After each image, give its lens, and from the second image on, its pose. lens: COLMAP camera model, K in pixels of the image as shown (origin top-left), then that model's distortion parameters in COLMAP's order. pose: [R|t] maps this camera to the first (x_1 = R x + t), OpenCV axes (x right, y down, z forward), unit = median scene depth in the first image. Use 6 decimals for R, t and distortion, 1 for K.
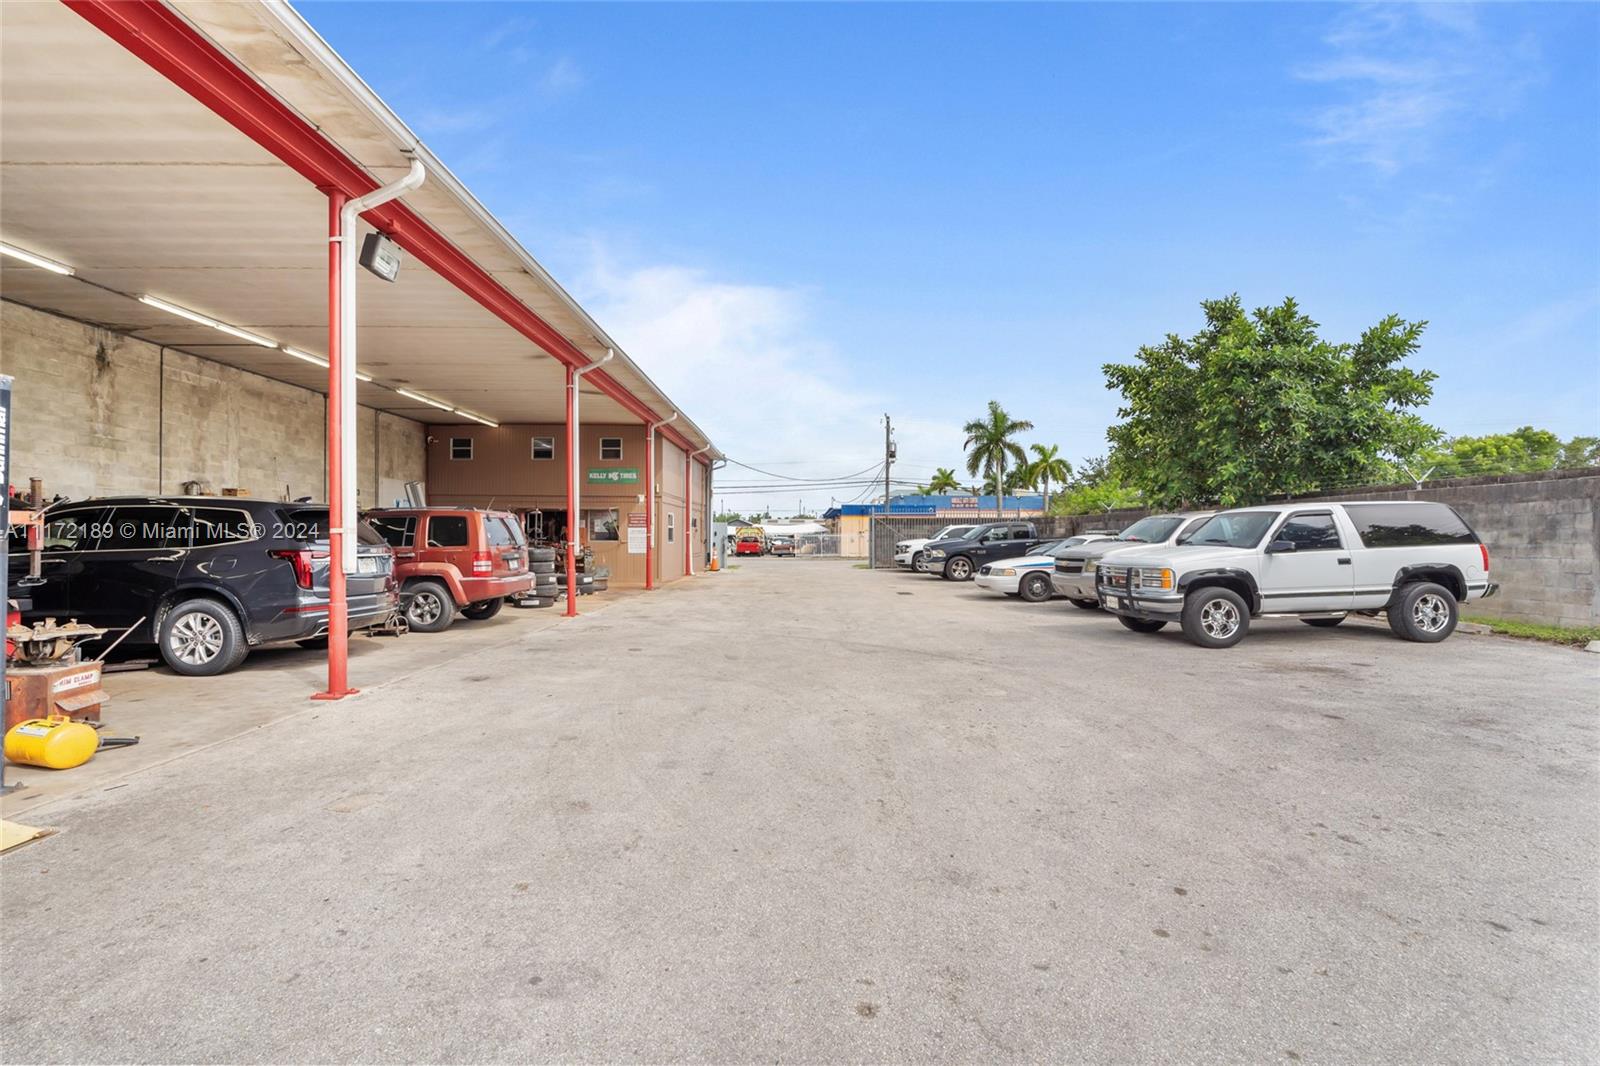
lens RADIAL K [[741.1, 0, 800.0], [0, 741.1, 533.0], [0, 0, 1]] dist [0.000485, 0.000092]
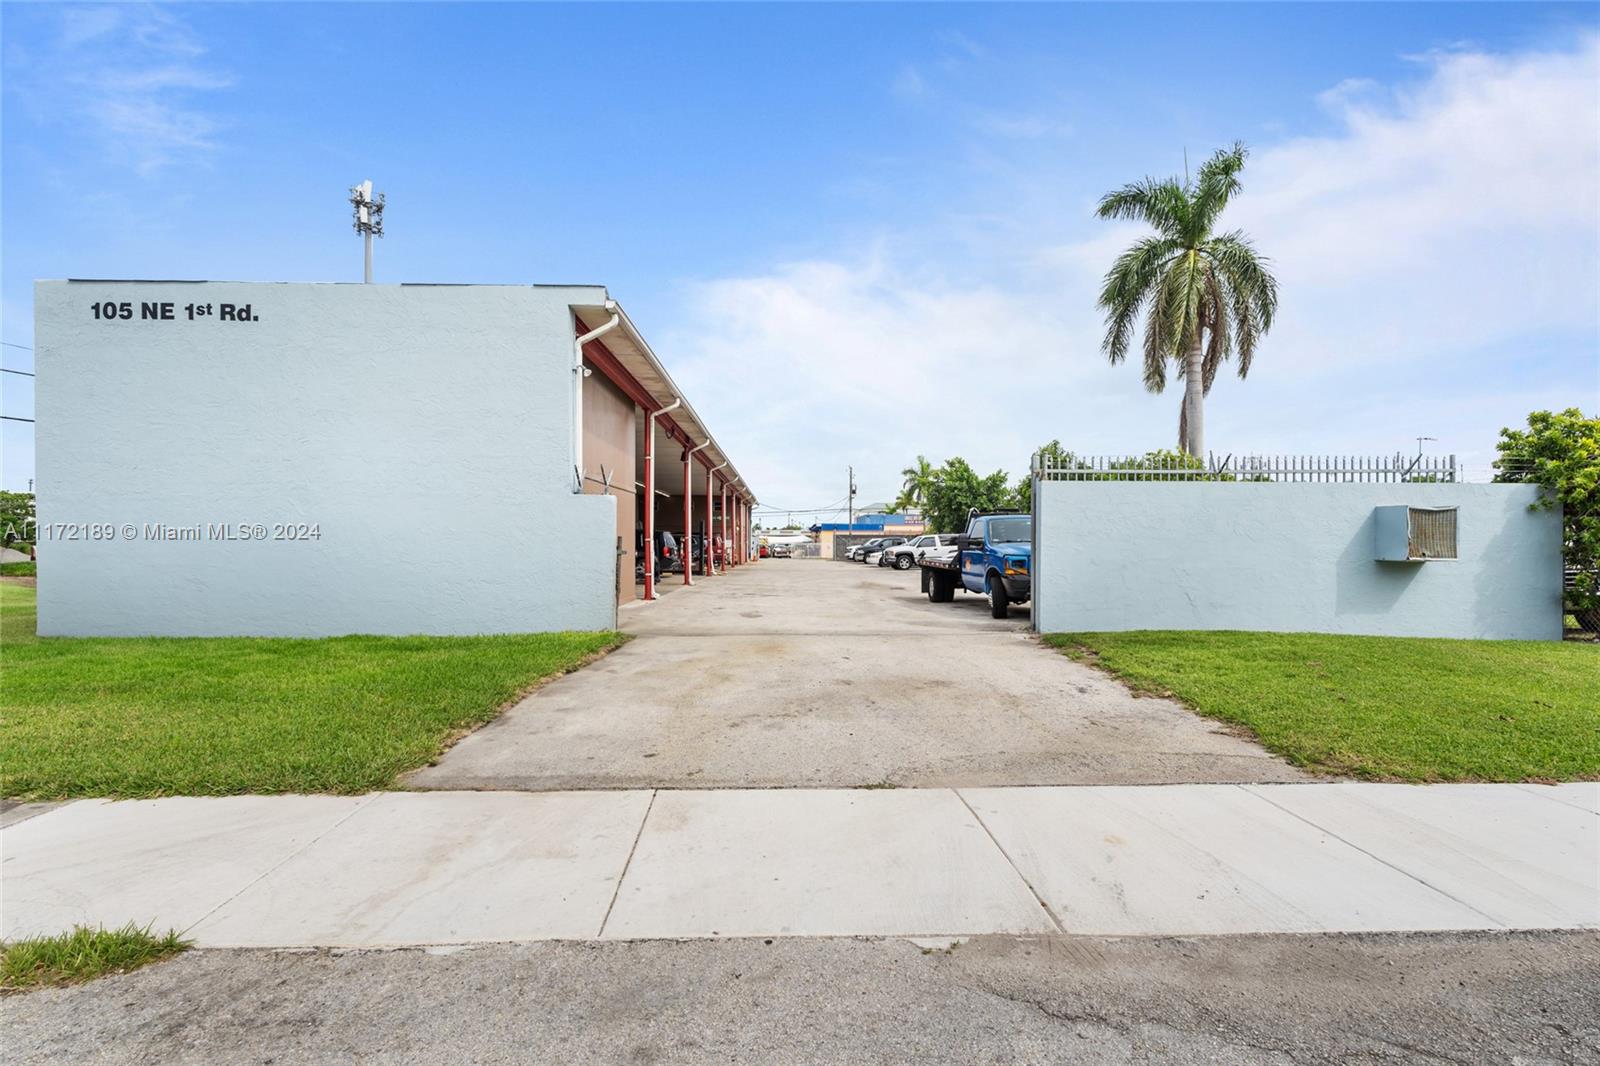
lens RADIAL K [[715.9, 0, 800.0], [0, 715.9, 533.0], [0, 0, 1]] dist [0.001492, 0.000398]
pose [[0.999843, 0.000717, 0.017693, -0.019754], [-0.000485, 0.999914, -0.013137, 0.000042], [-0.017701, 0.013127, 0.999757, -0.674004]]
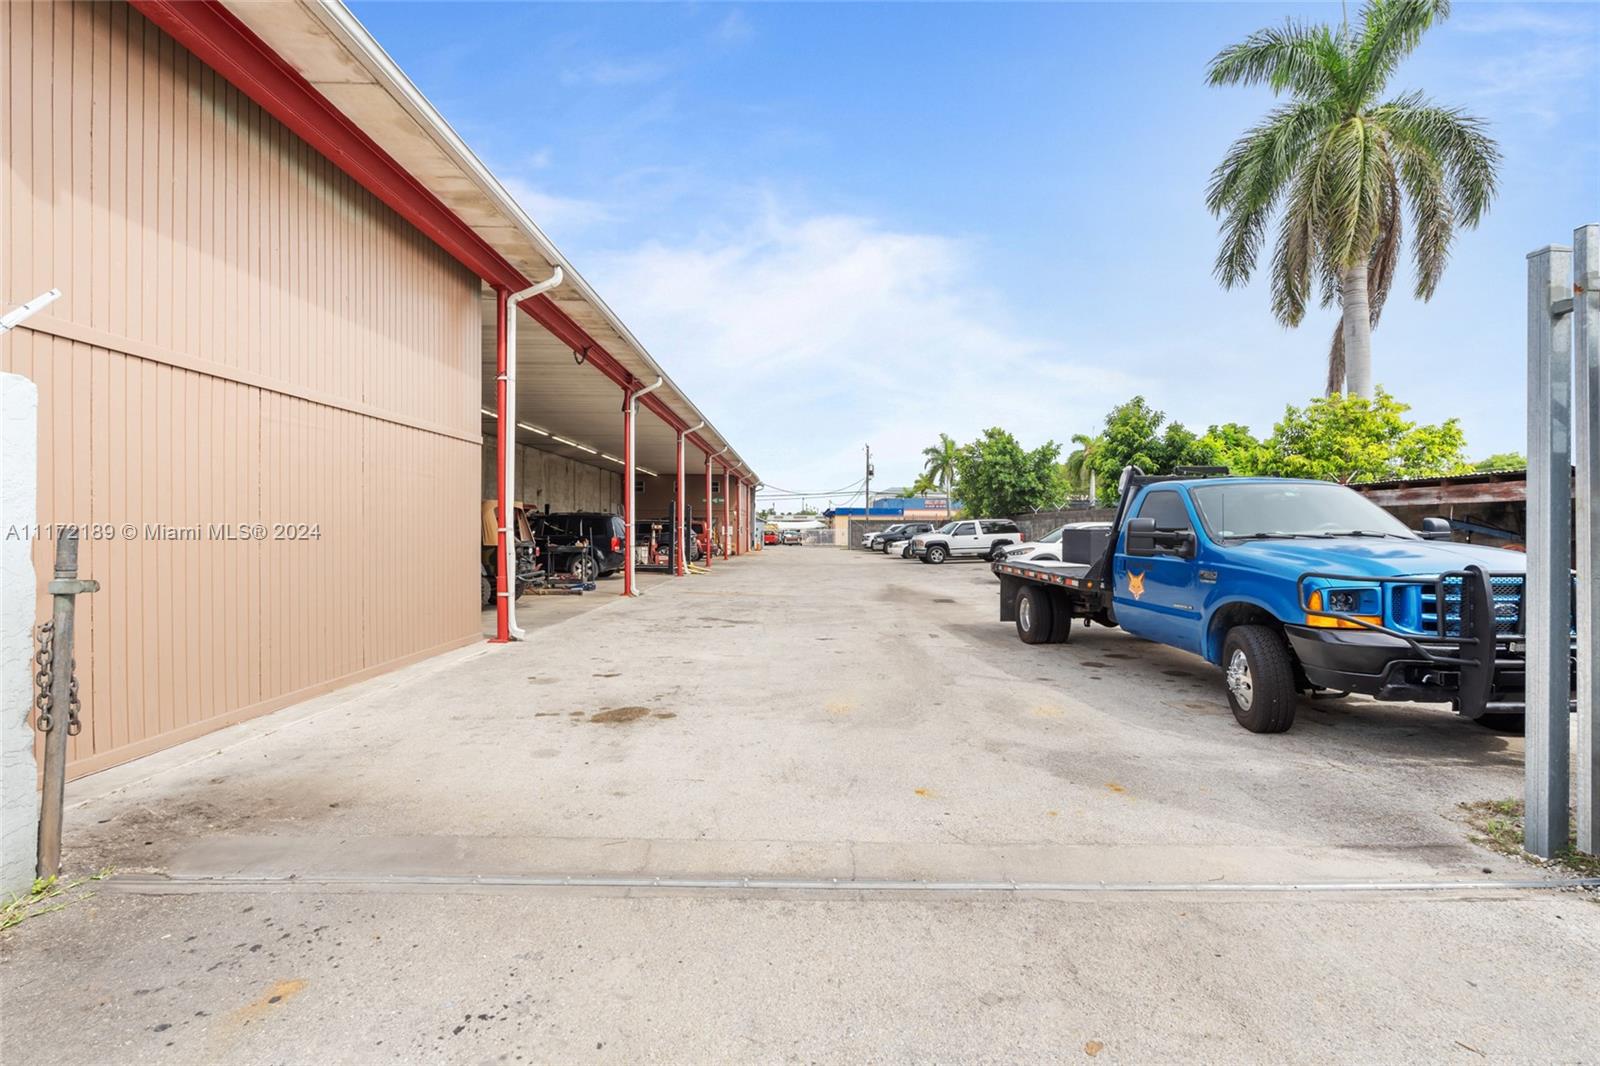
lens RADIAL K [[715.9, 0, 800.0], [0, 715.9, 533.0], [0, 0, 1]] dist [0.001492, 0.000398]
pose [[0.999994, 0.000206, -0.003378, -0.008054], [-0.000181, 0.999973, 0.007391, -0.001915], [0.003379, -0.007390, 0.999967, -0.497956]]
